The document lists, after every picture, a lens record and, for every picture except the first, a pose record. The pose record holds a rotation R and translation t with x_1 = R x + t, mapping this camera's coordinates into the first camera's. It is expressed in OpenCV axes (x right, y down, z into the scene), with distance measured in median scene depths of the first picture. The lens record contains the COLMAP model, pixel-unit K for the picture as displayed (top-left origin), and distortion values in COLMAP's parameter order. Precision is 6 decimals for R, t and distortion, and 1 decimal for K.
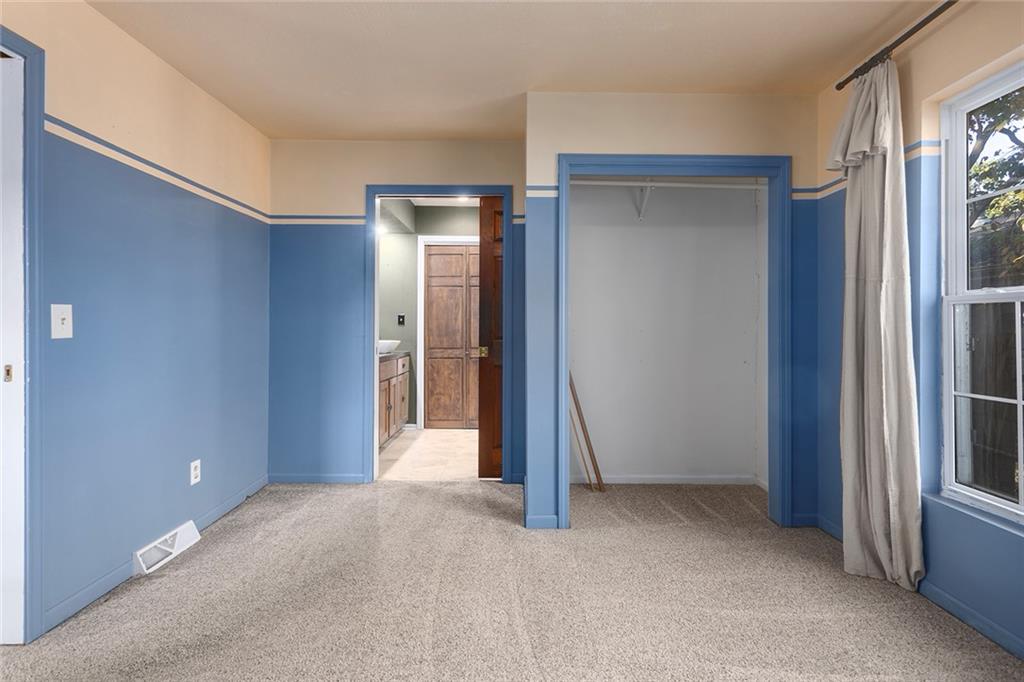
lens RADIAL K [[489.0, 0, 516.1], [0, 489.0, 320.4], [0, 0, 1]] dist [-0.002433, 0.001360]
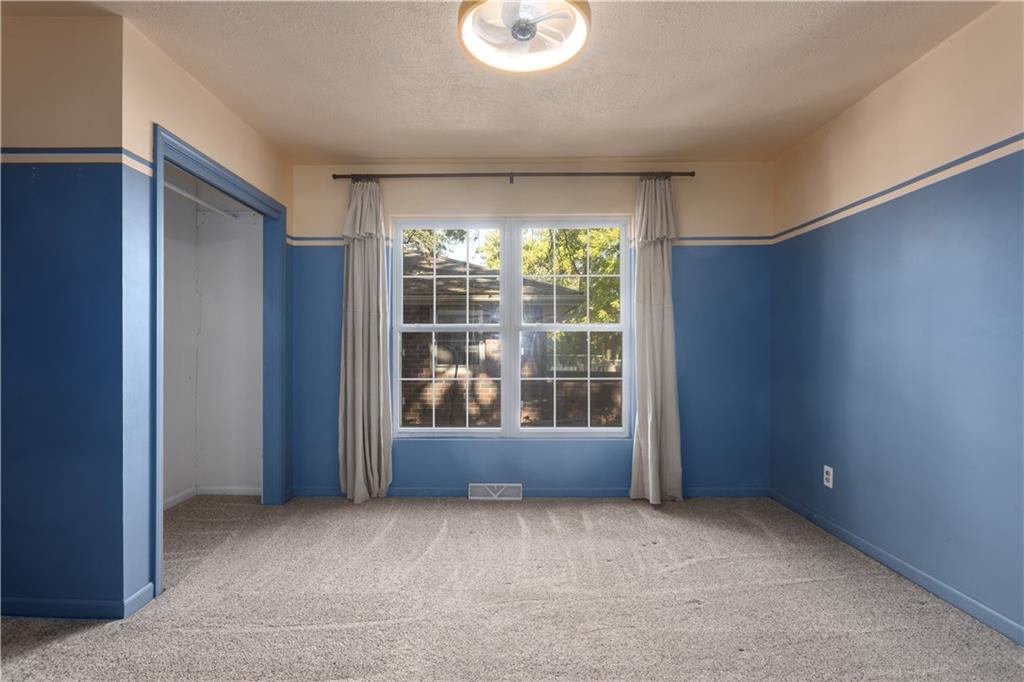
lens RADIAL K [[489.0, 0, 504.2], [0, 489.0, 344.3], [0, 0, 1]] dist [-0.002433, 0.001360]
pose [[0.020815, 0.002195, 0.999781, -0.695724], [-0.014684, 0.999890, -0.001890, 0.008950], [-0.999676, -0.014642, 0.020844, 0.421235]]
